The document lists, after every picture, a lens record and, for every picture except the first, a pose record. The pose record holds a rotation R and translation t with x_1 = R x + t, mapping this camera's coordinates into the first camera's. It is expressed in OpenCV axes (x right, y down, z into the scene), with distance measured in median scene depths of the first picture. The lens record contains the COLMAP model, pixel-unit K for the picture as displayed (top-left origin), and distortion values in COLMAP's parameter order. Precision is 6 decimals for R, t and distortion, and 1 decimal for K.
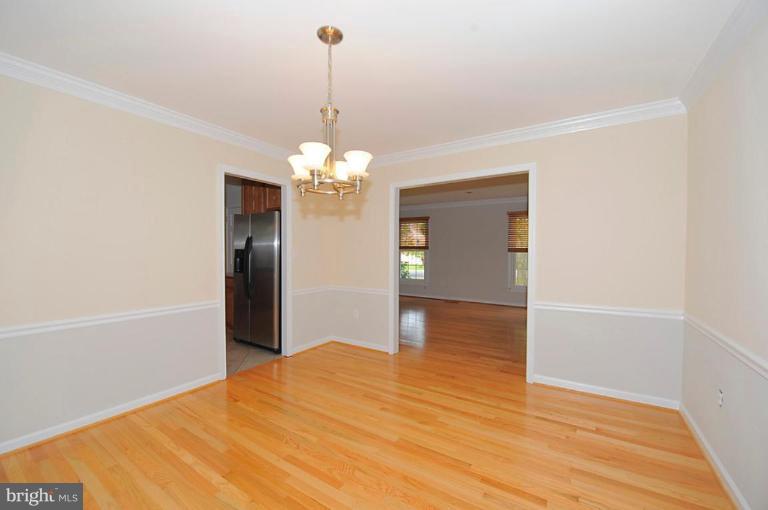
lens RADIAL K [[306.1, 0, 386.3], [0, 306.1, 255.5], [0, 0, 1]] dist [-0.023048, -0.000031]
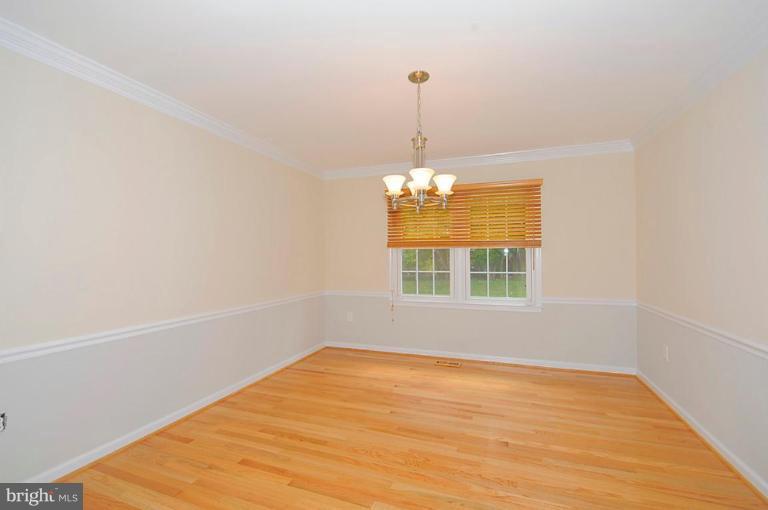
lens RADIAL K [[306.1, 0, 386.3], [0, 306.1, 255.5], [0, 0, 1]] dist [-0.023048, -0.000031]
pose [[-0.974675, 0.000150, -0.223627, 0.206043], [-0.000211, 0.999999, 0.001590, -0.015831], [0.223627, 0.001597, -0.974674, 2.104352]]
